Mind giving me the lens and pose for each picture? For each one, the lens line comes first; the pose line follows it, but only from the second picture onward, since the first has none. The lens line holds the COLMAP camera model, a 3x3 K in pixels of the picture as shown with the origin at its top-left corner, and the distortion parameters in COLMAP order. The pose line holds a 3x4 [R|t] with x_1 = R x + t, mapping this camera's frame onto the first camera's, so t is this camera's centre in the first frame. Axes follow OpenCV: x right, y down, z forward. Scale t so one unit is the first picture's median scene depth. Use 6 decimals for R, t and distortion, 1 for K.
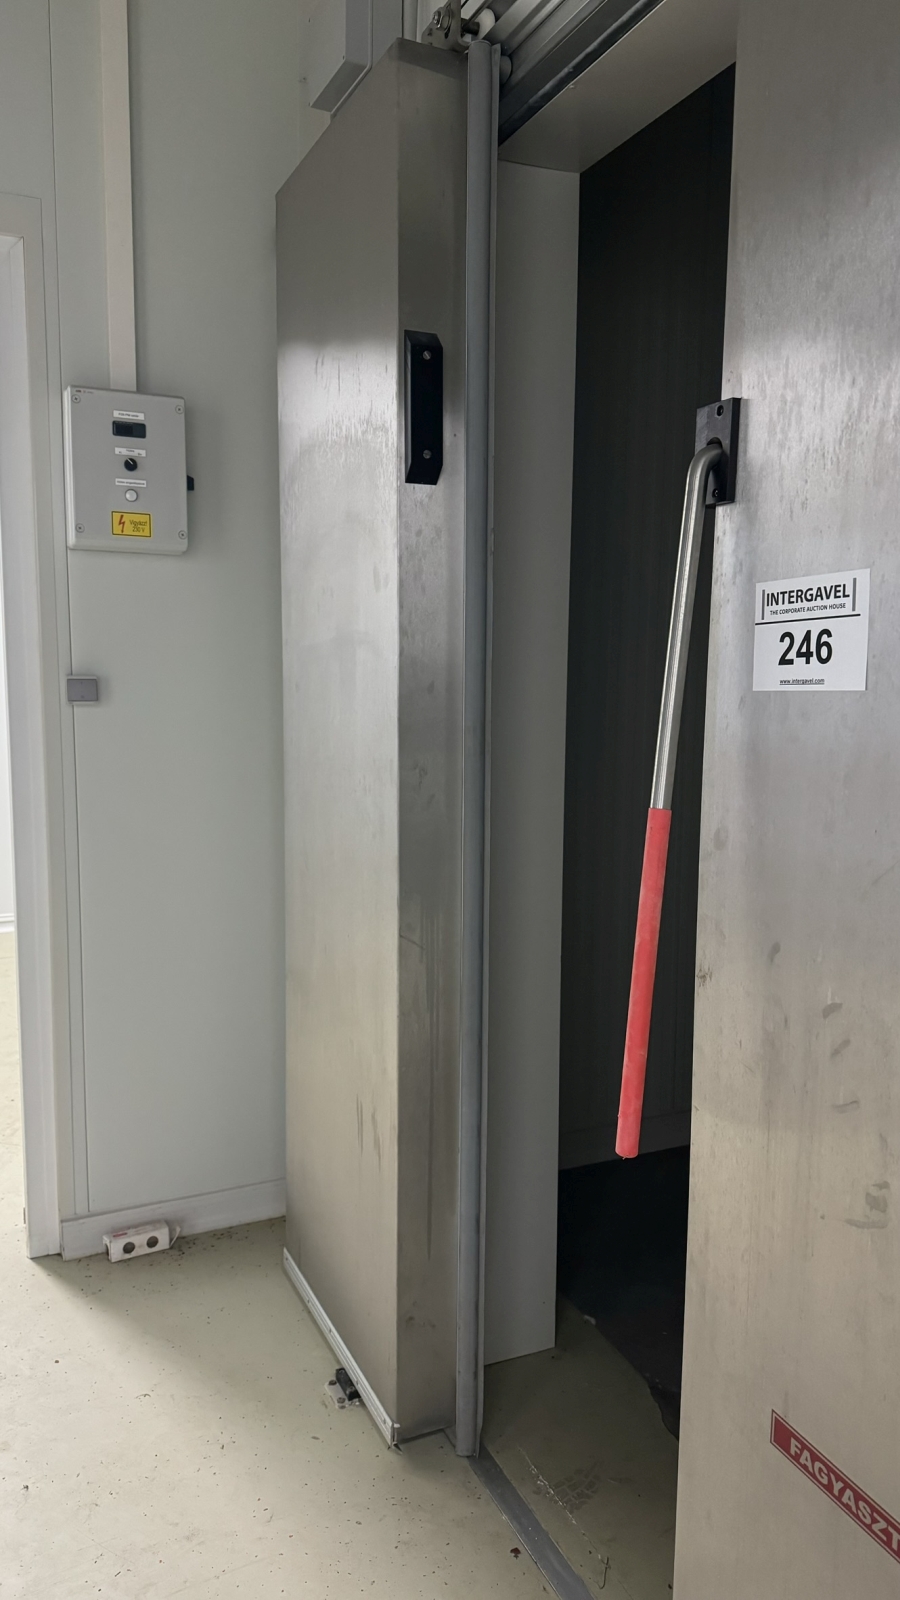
lens RADIAL K [[1113.7, 0, 450.0], [0, 1113.7, 800.0], [0, 0, 1]] dist [0.012881, 0.000271]
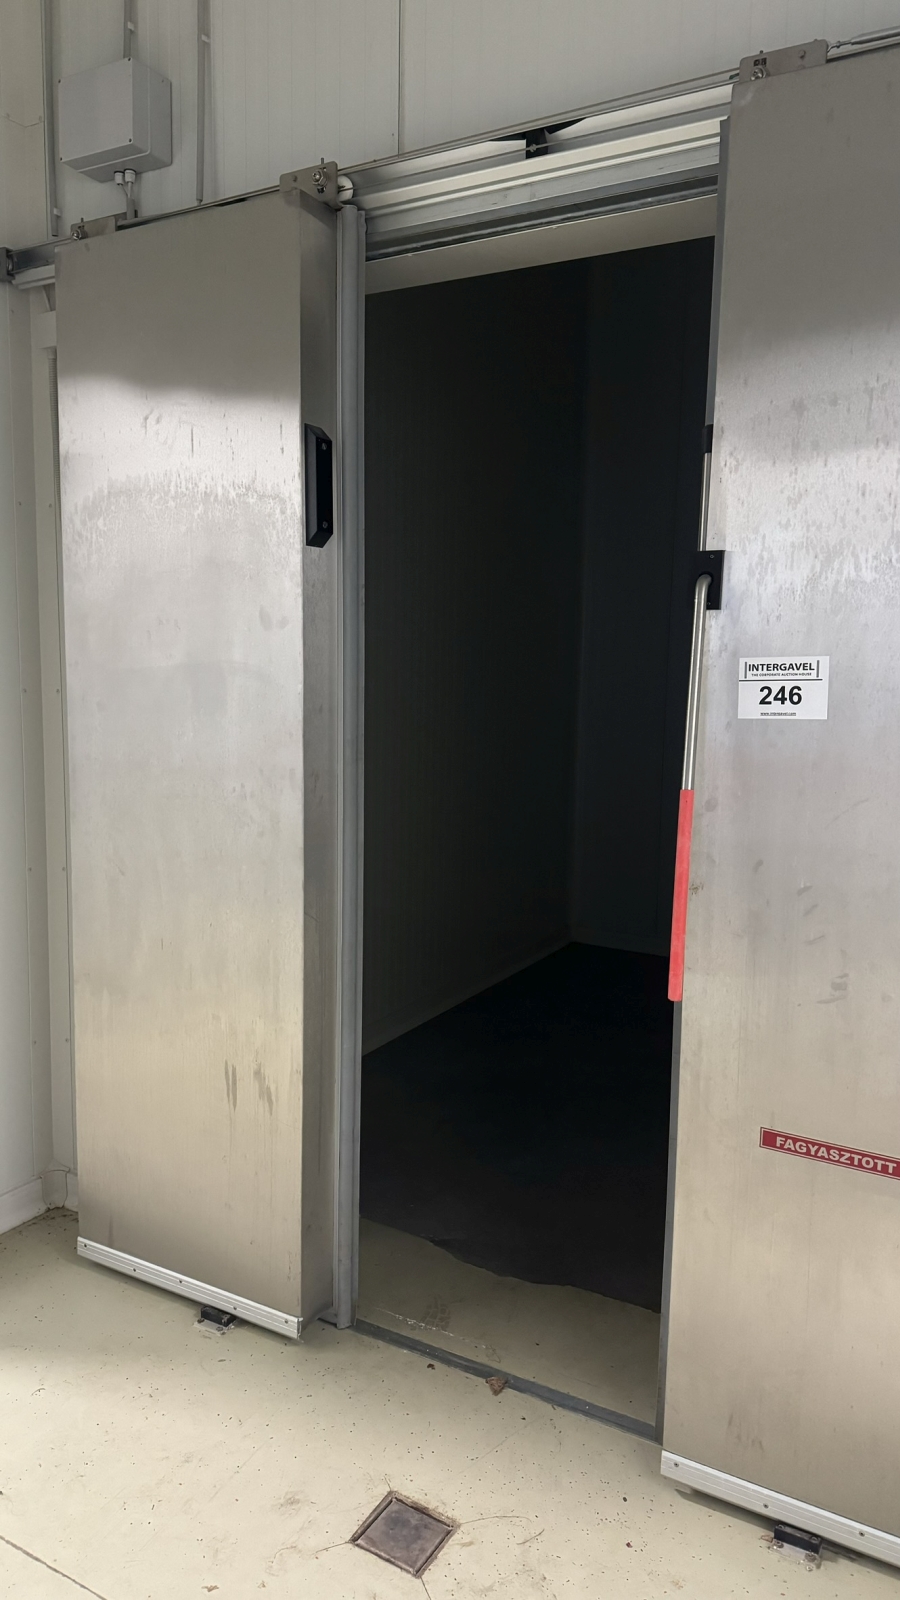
lens RADIAL K [[1123.2, 0, 427.9], [0, 1123.2, 799.7], [0, 0, 1]] dist [0.036666, -0.002017]
pose [[0.818036, -0.065226, 0.571456, -1.187751], [0.061369, 0.997775, 0.026037, -0.048482], [-0.571883, 0.013770, 0.820219, -0.176680]]
